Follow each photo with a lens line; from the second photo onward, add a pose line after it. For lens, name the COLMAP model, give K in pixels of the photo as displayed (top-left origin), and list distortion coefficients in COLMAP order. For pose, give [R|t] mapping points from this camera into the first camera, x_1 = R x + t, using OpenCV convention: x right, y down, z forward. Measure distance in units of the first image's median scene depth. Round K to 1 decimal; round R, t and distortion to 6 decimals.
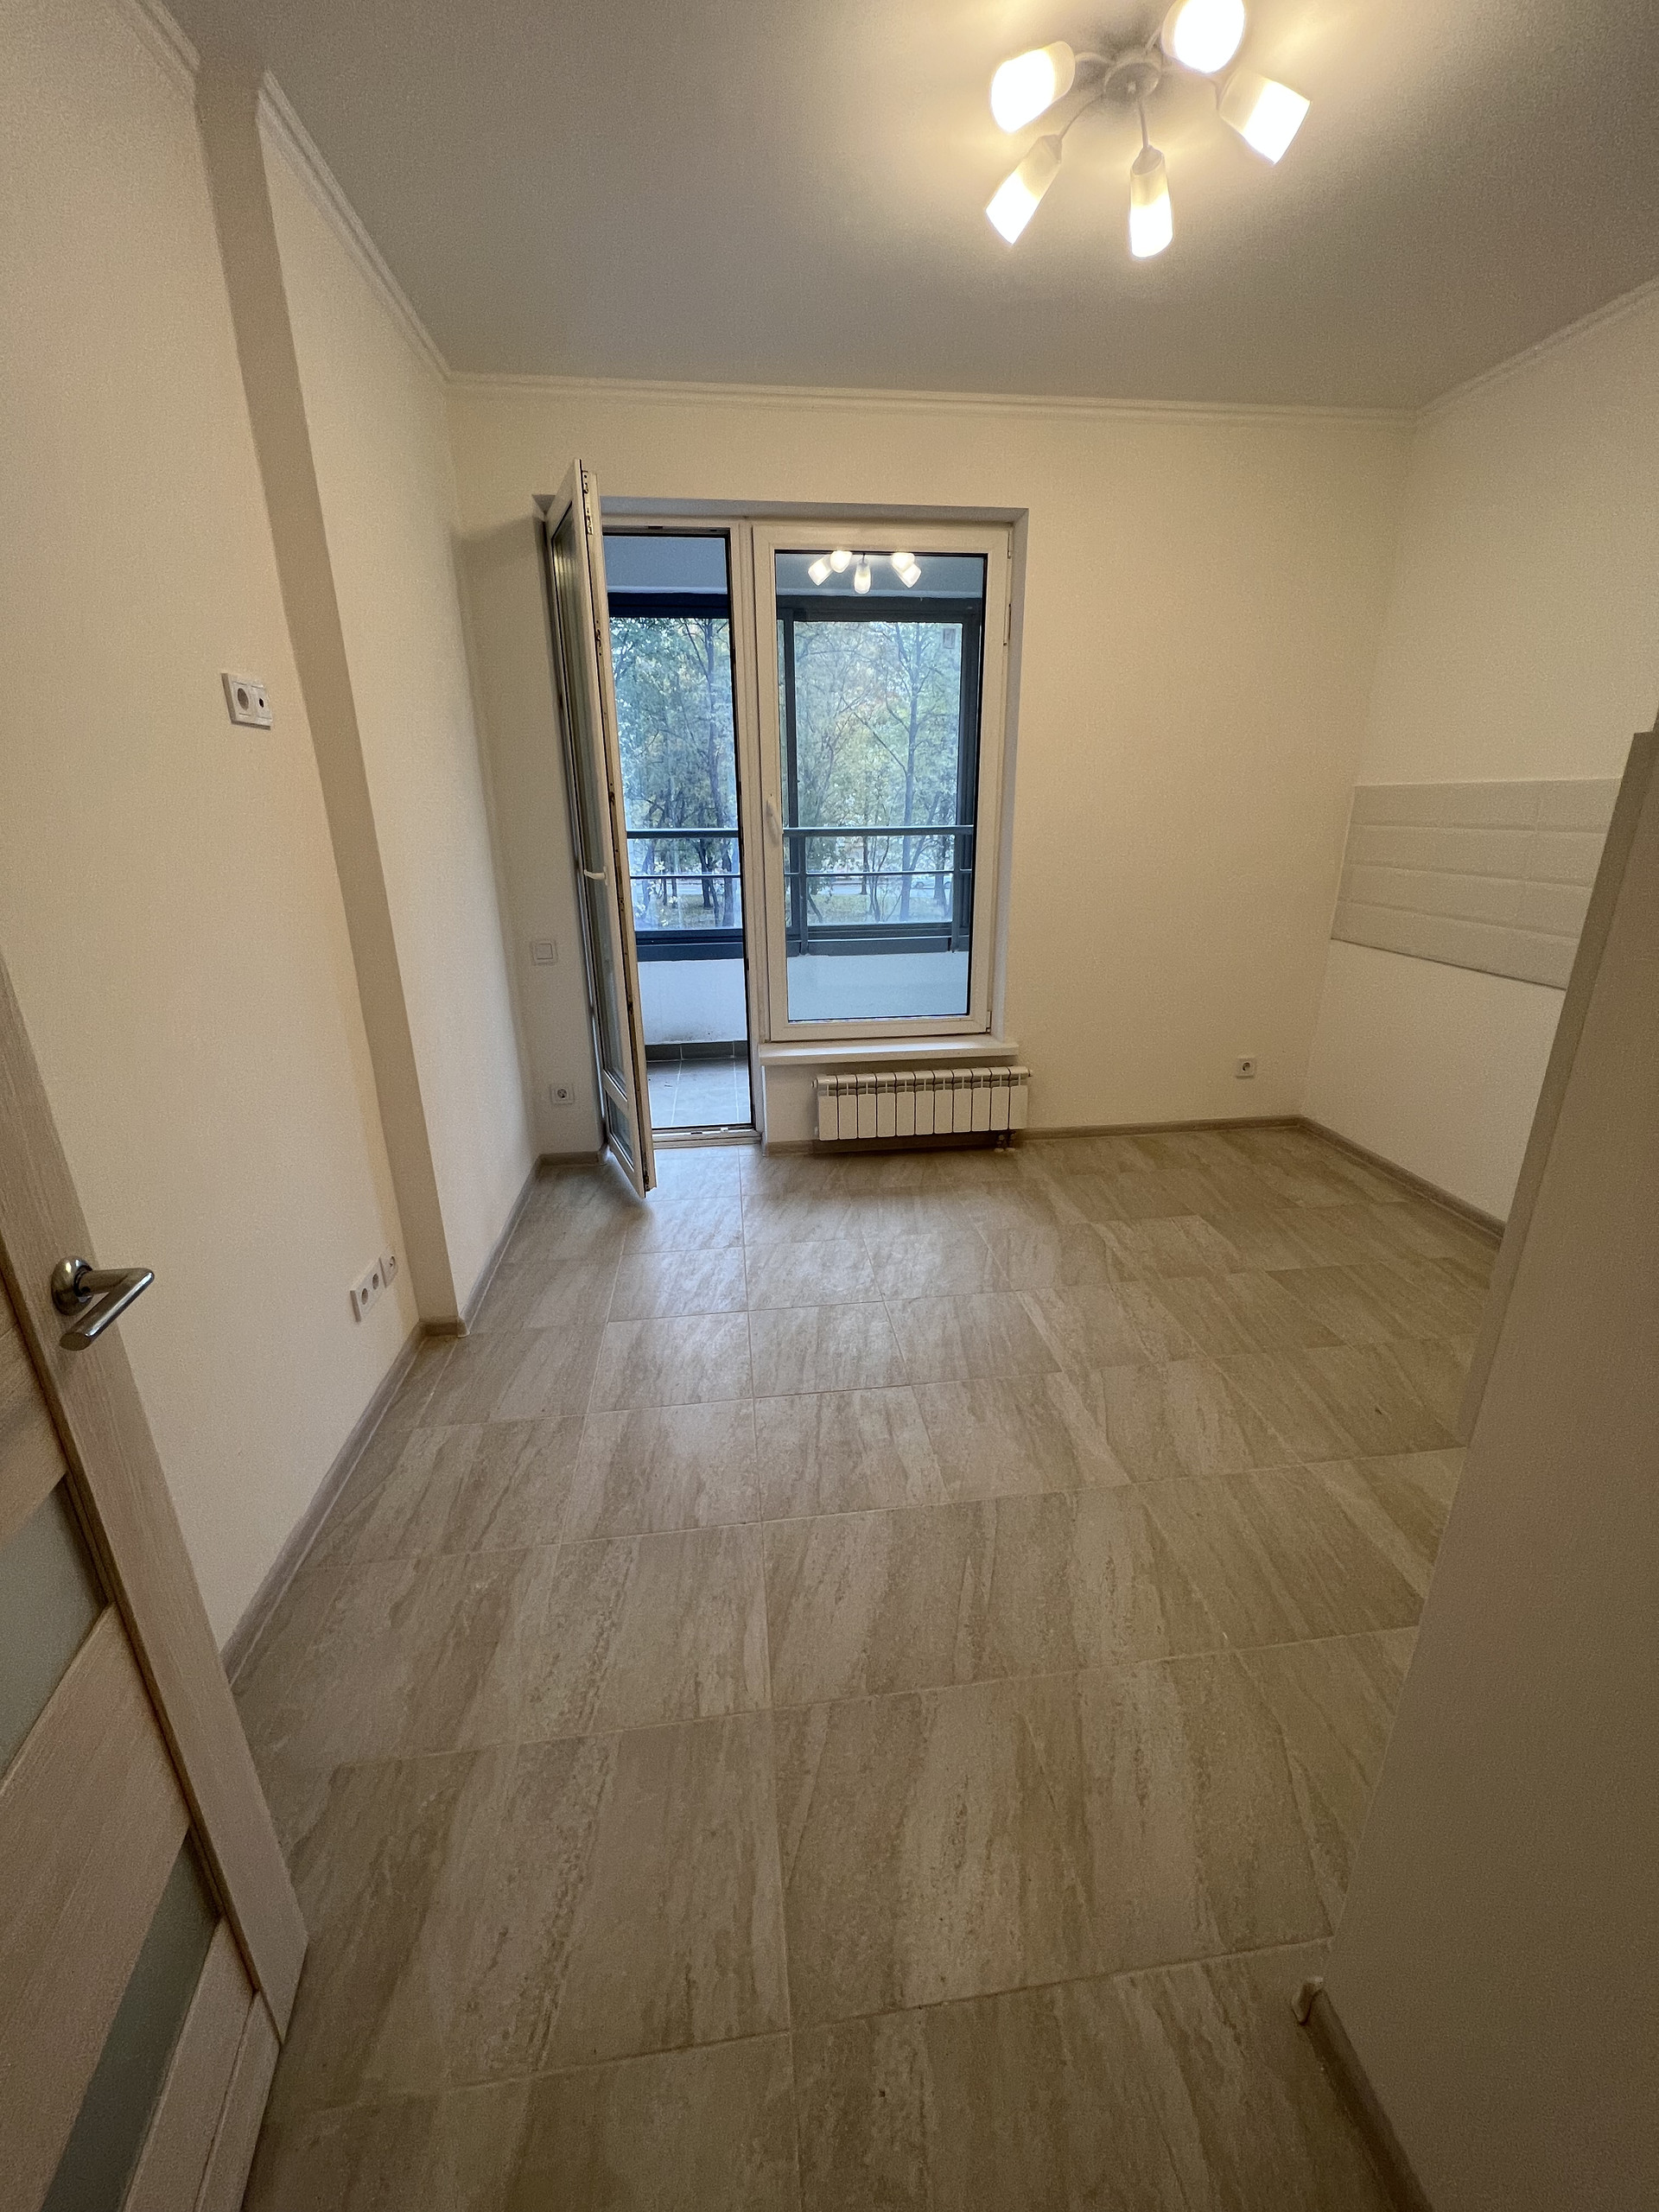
lens RADIAL K [[884.2, 0, 832.9], [0, 884.2, 1097.7], [0, 0, 1]] dist [-0.000899, -0.000448]
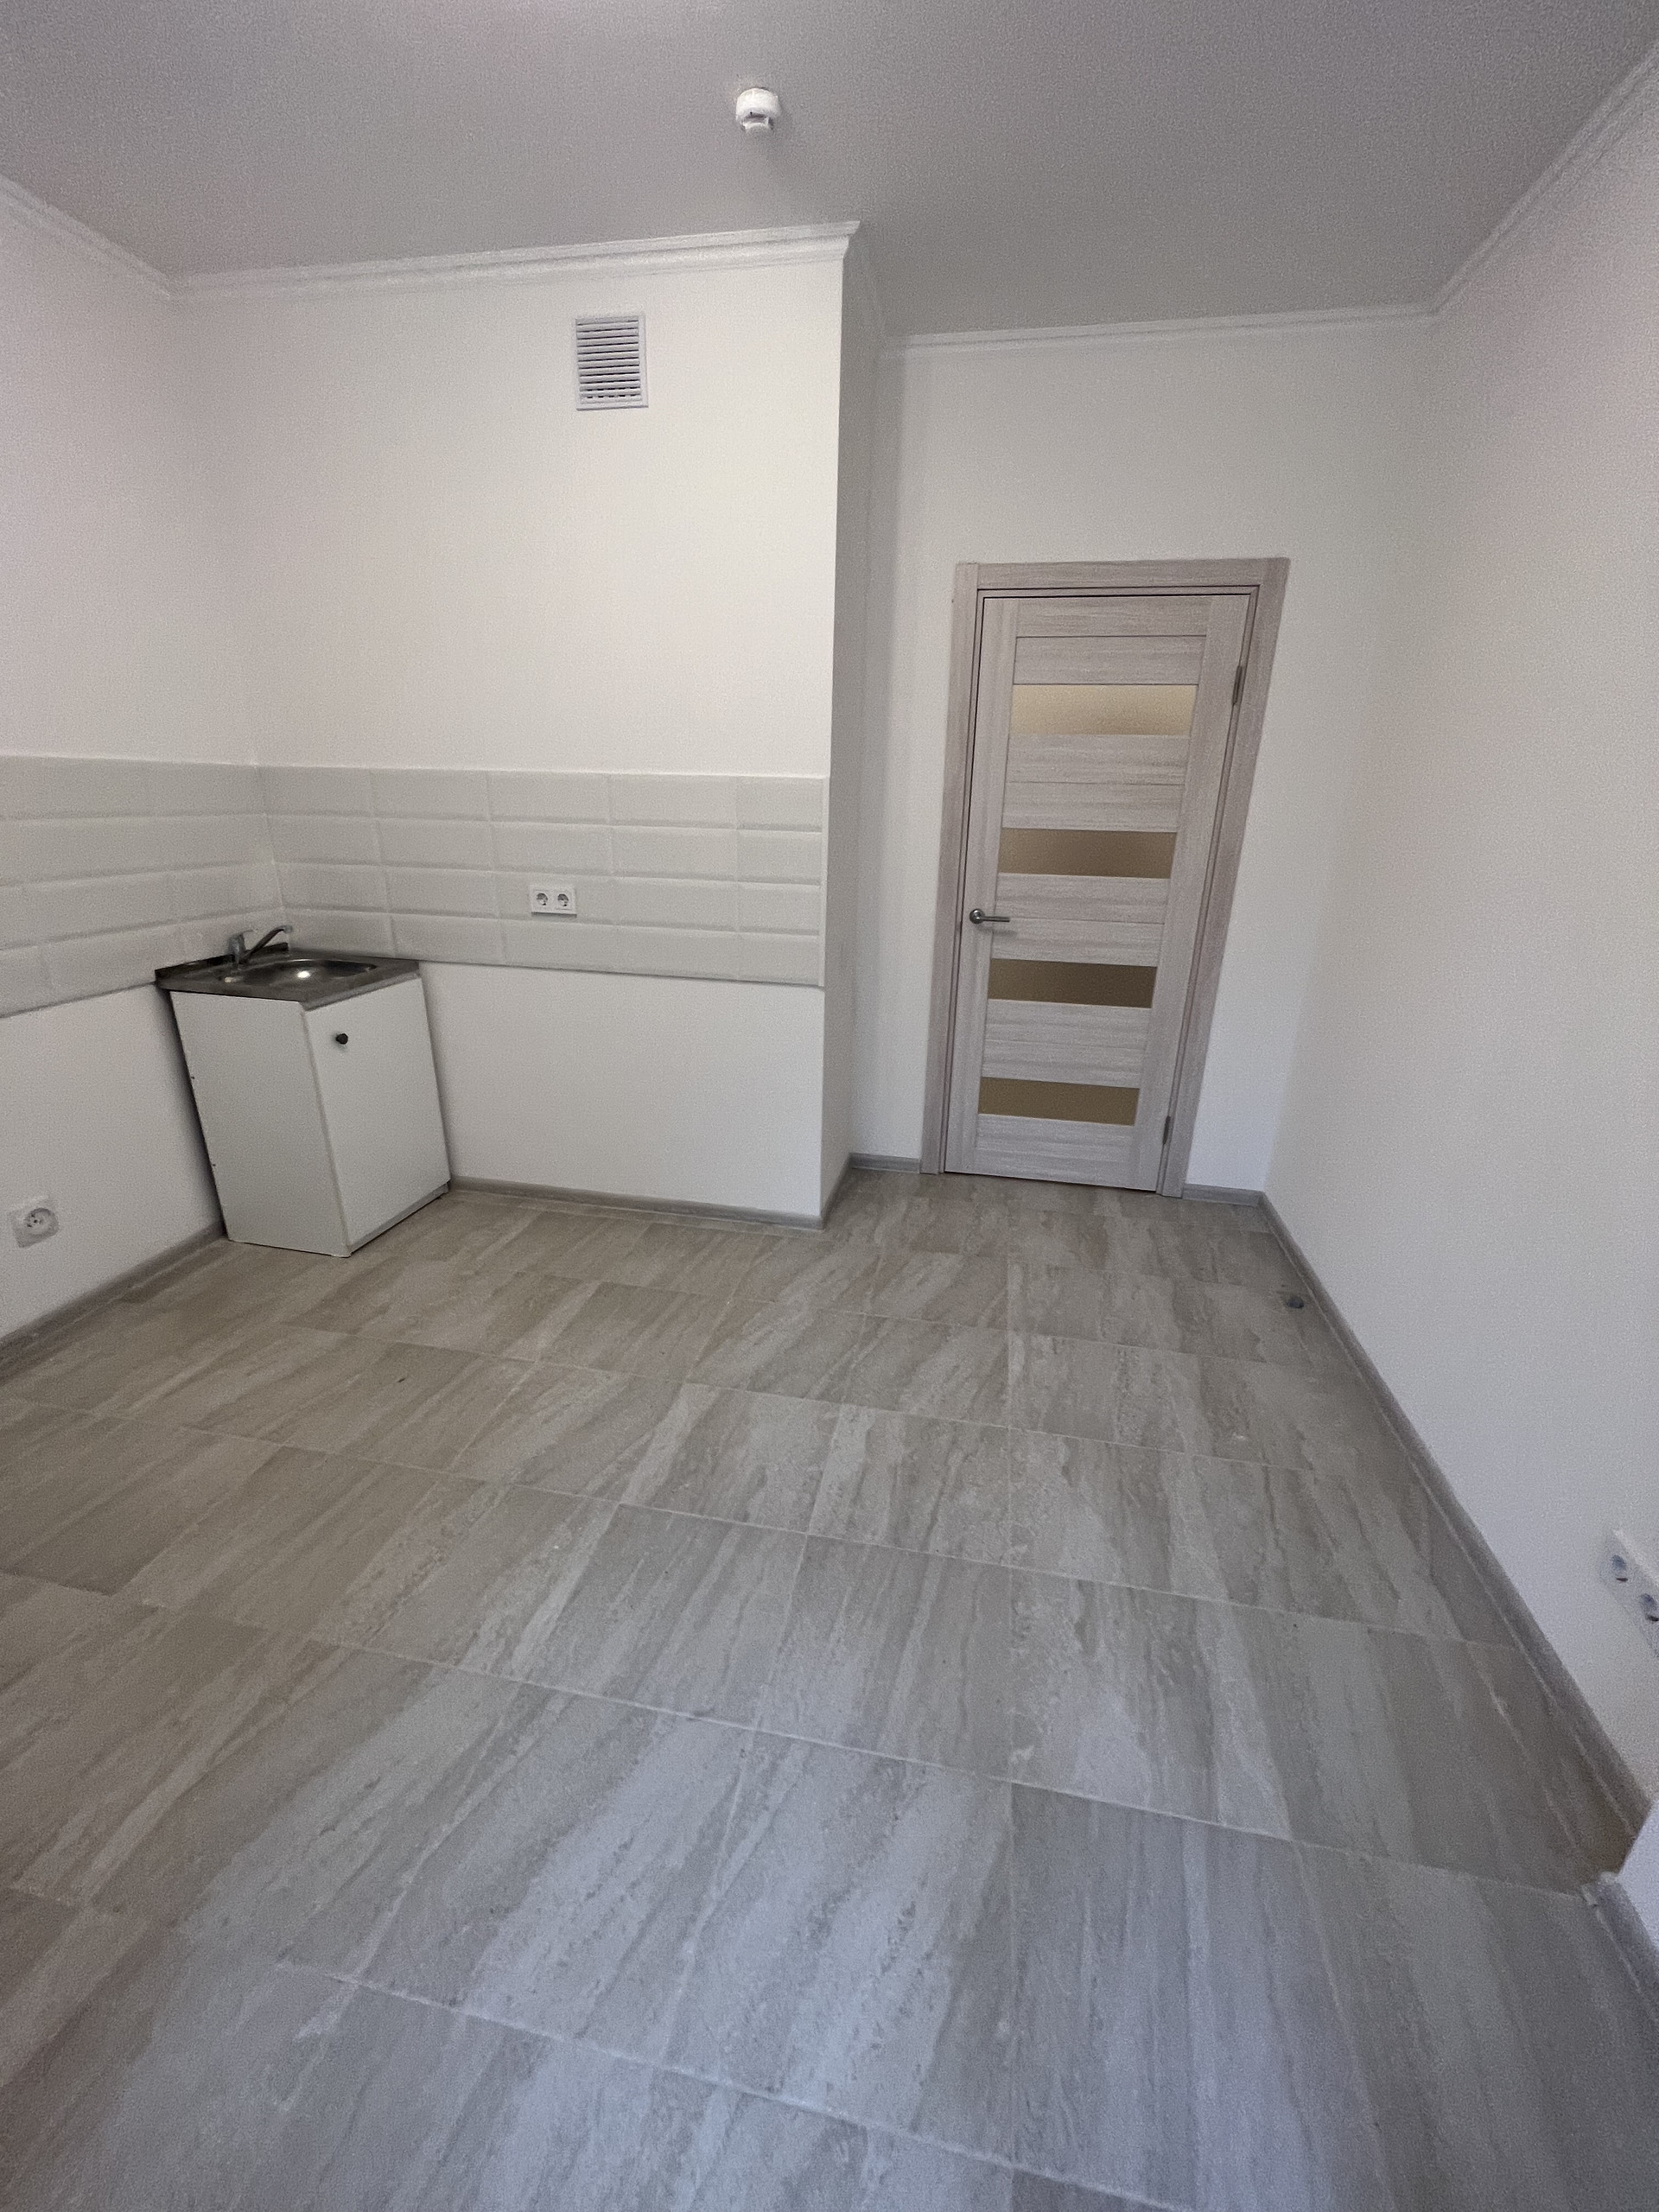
lens RADIAL K [[879.8, 0, 834.7], [0, 879.8, 1099.8], [0, 0, 1]] dist [-0.002181, 0.000722]
pose [[-0.953536, -0.112298, 0.279567, -0.125960], [0.082204, 0.795751, 0.600018, -0.515121], [-0.289847, 0.595121, -0.749547, 1.527046]]
